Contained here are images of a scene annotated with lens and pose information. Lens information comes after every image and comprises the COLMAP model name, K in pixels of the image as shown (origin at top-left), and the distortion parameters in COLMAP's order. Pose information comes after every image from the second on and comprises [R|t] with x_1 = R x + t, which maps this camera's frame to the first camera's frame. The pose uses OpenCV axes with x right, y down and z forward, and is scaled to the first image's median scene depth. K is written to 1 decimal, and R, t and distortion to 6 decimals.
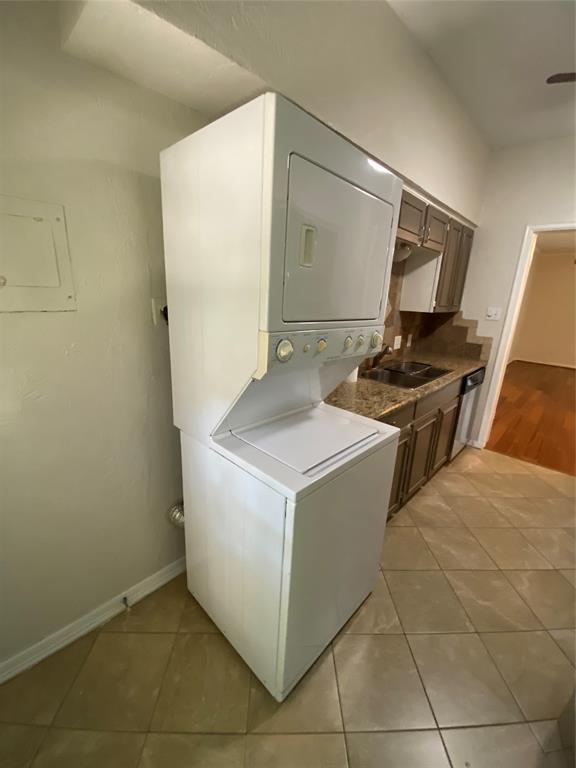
lens RADIAL K [[311.9, 0, 288.0], [0, 311.9, 384.0], [0, 0, 1]] dist [-0.034093, -0.000246]
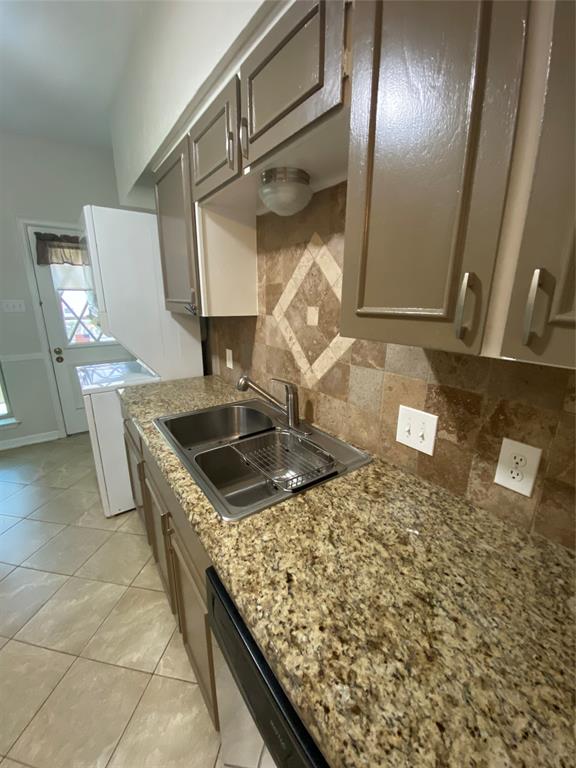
lens RADIAL K [[323.5, 0, 288.0], [0, 323.5, 384.0], [0, 0, 1]] dist [-0.001342, -0.000594]
pose [[-0.196228, 0.214328, -0.956848, 1.050641], [-0.278957, 0.923296, 0.264020, -0.347229], [0.940041, 0.318728, -0.121389, 1.362113]]
